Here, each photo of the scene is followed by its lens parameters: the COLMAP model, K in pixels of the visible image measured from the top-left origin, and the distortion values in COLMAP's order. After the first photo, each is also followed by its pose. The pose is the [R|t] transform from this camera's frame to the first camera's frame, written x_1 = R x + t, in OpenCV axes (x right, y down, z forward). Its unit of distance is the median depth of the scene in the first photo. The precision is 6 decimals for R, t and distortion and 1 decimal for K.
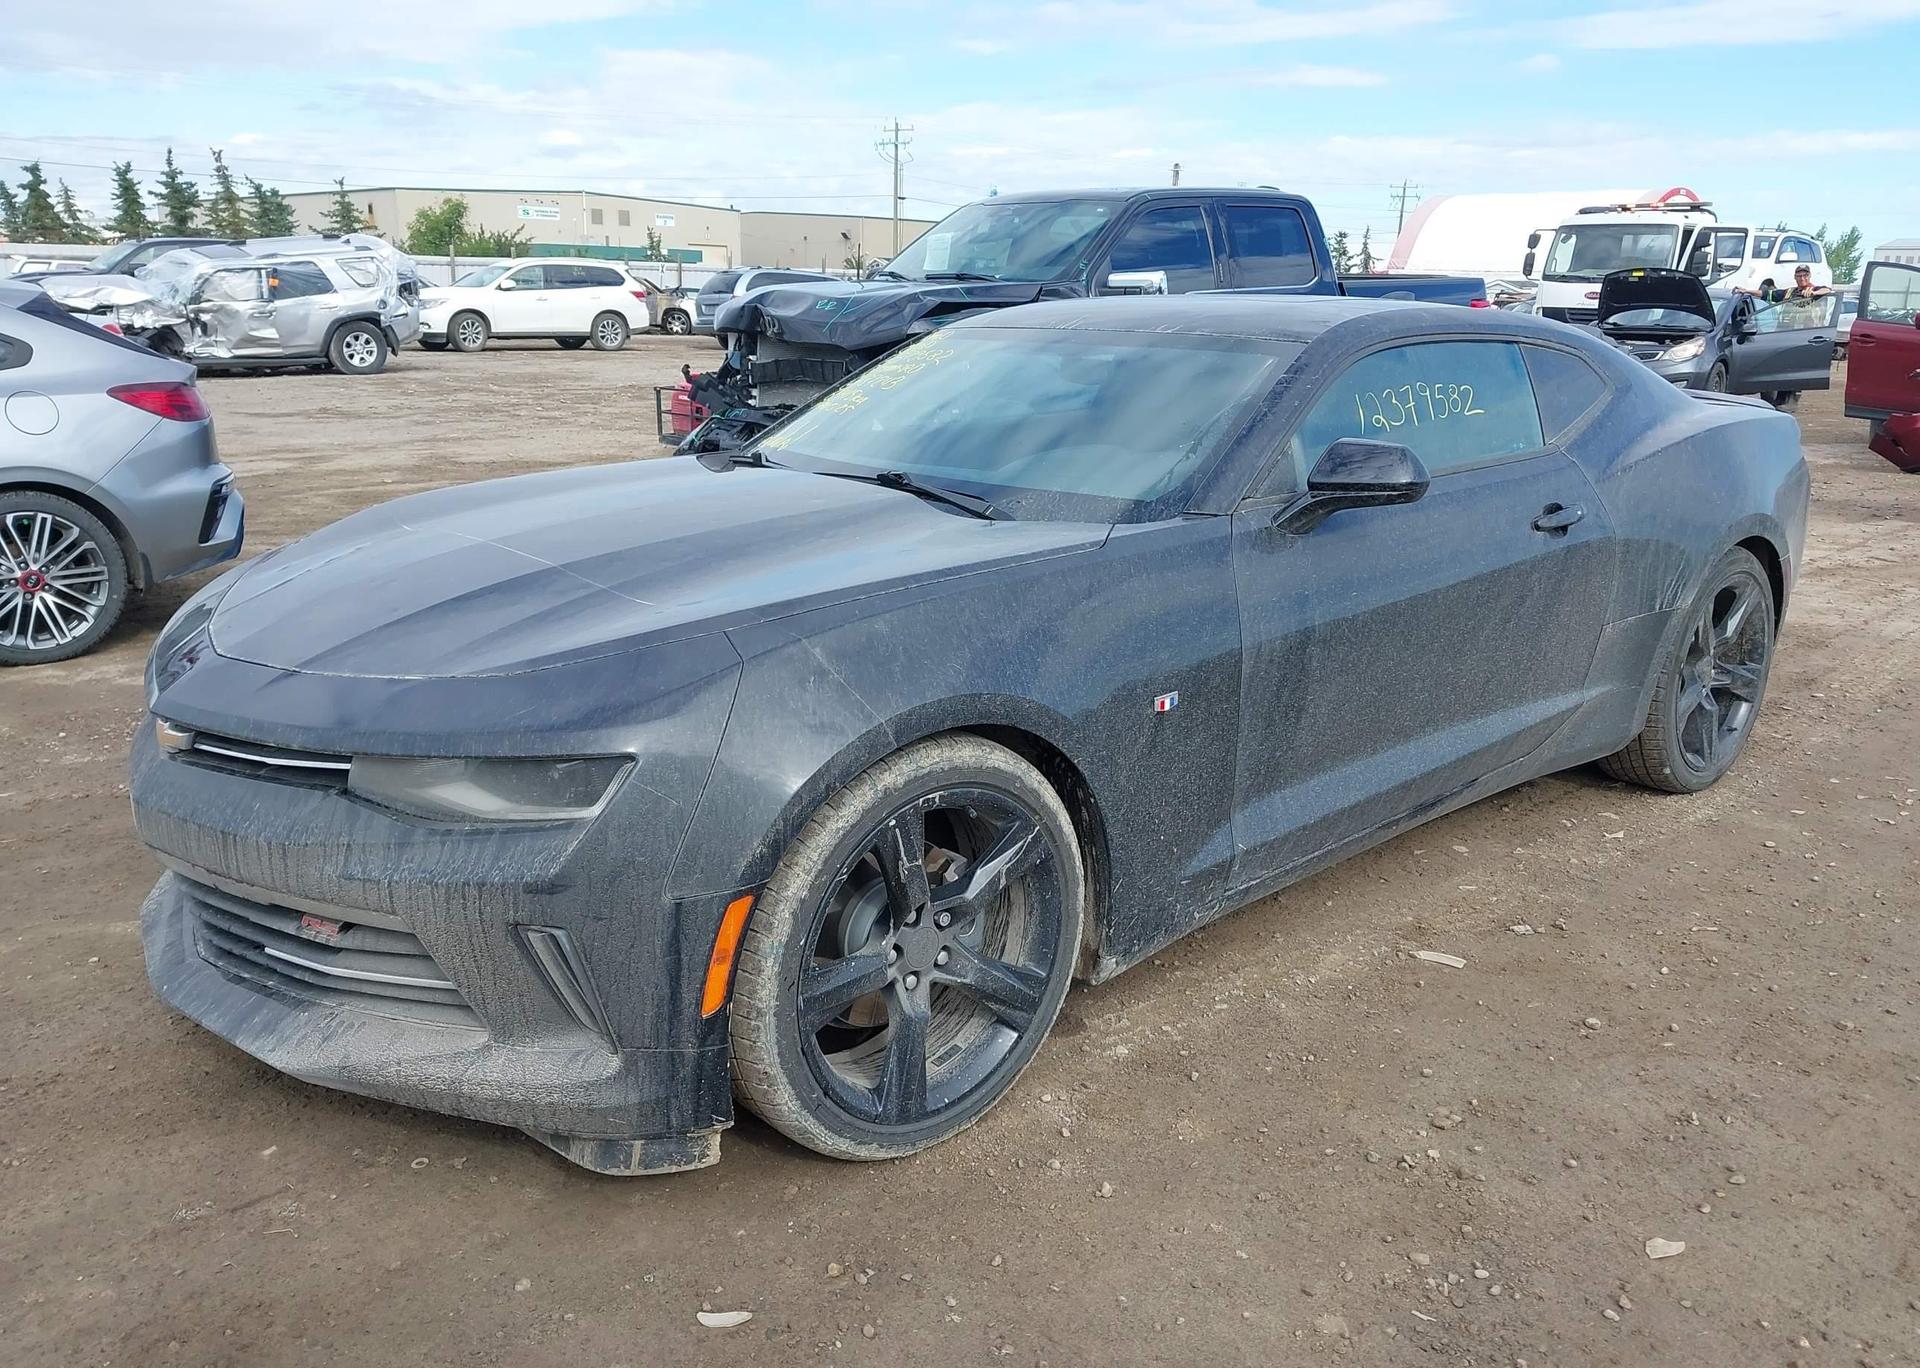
lens RADIAL K [[1514.6, 0, 964.8], [0, 1514.6, 673.8], [0, 0, 1]] dist [-0.002984, 0.007124]
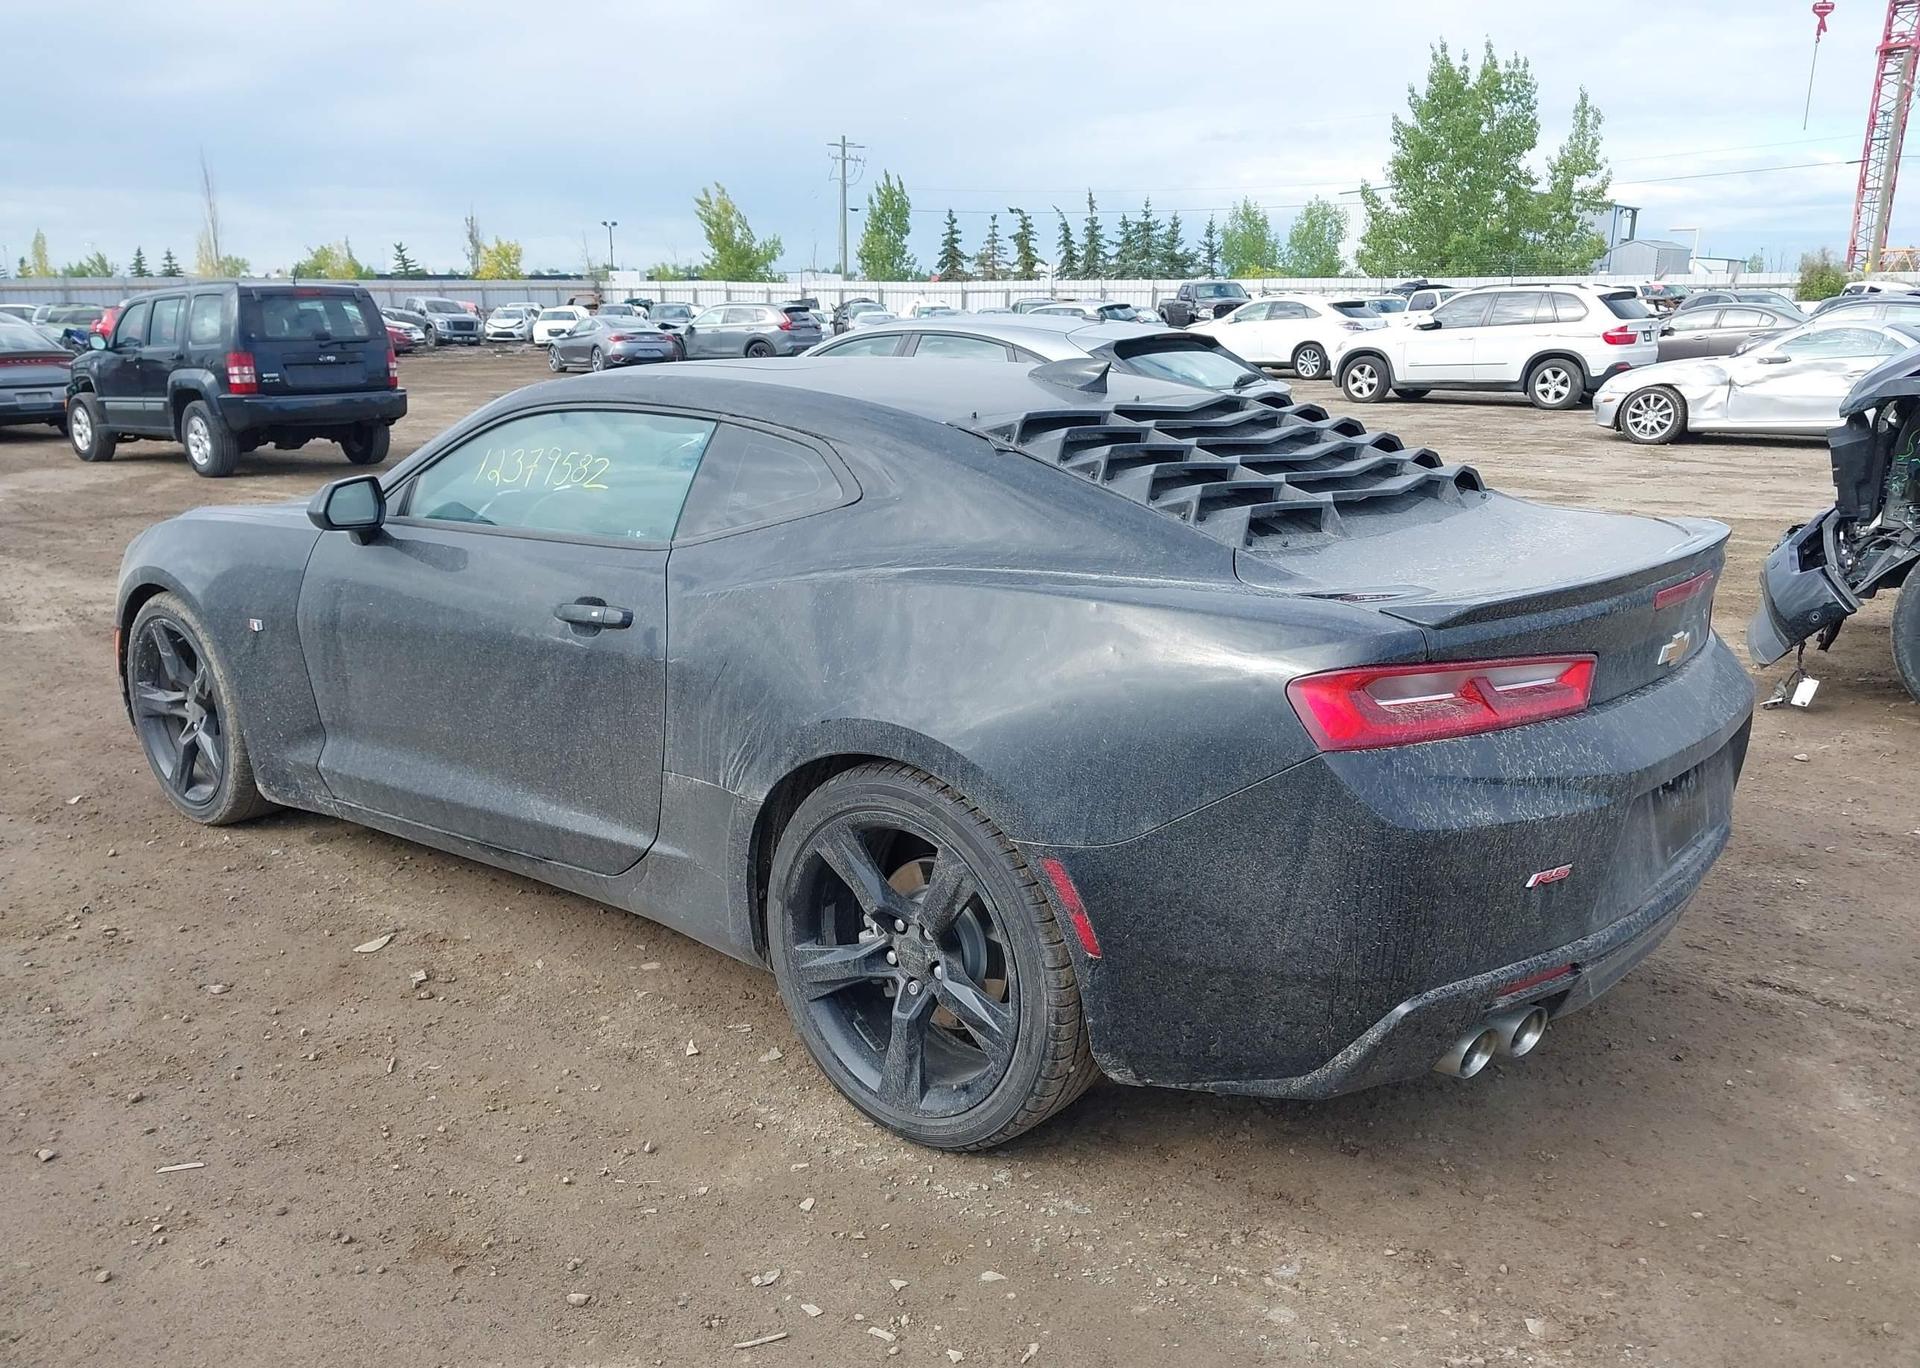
lens RADIAL K [[1506.3, 0, 968.7], [0, 1506.3, 678.9], [0, 0, 1]] dist [0.024649, -0.040551]
pose [[0.154305, 0.221232, -0.962936, 0.212012], [-0.235123, 0.954832, 0.181693, -0.045977], [0.959639, 0.198373, 0.199352, 0.172723]]
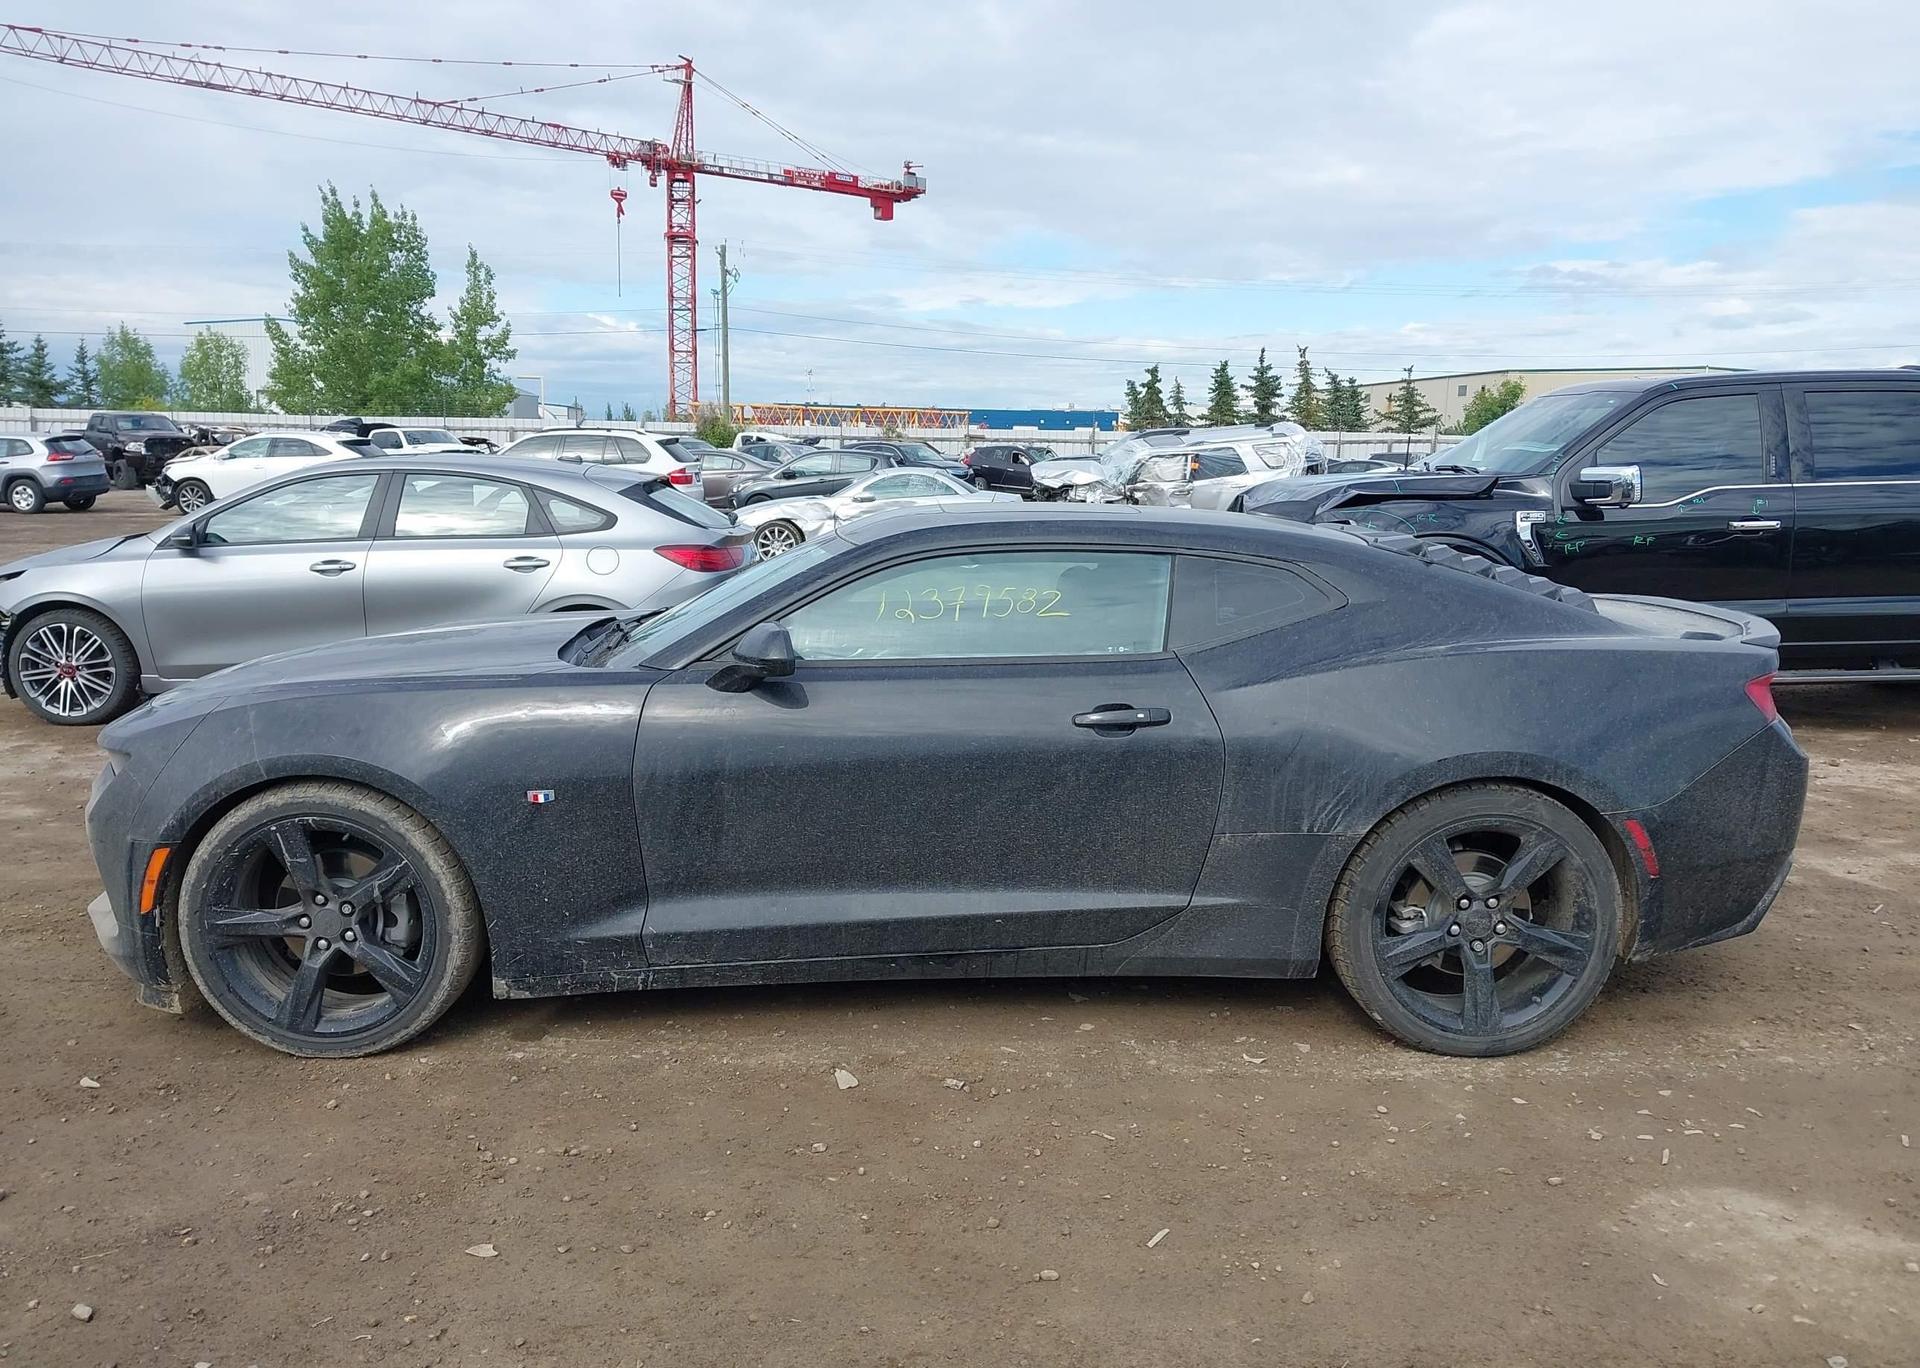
lens RADIAL K [[1499.7, 0, 964.0], [0, 1499.7, 679.8], [0, 0, 1]] dist [0.050508, -0.104292]
pose [[0.766326, 0.092967, -0.635690, 0.159397], [-0.160718, 0.985754, -0.049583, -0.009839], [0.622024, 0.140164, 0.770350, 0.022218]]
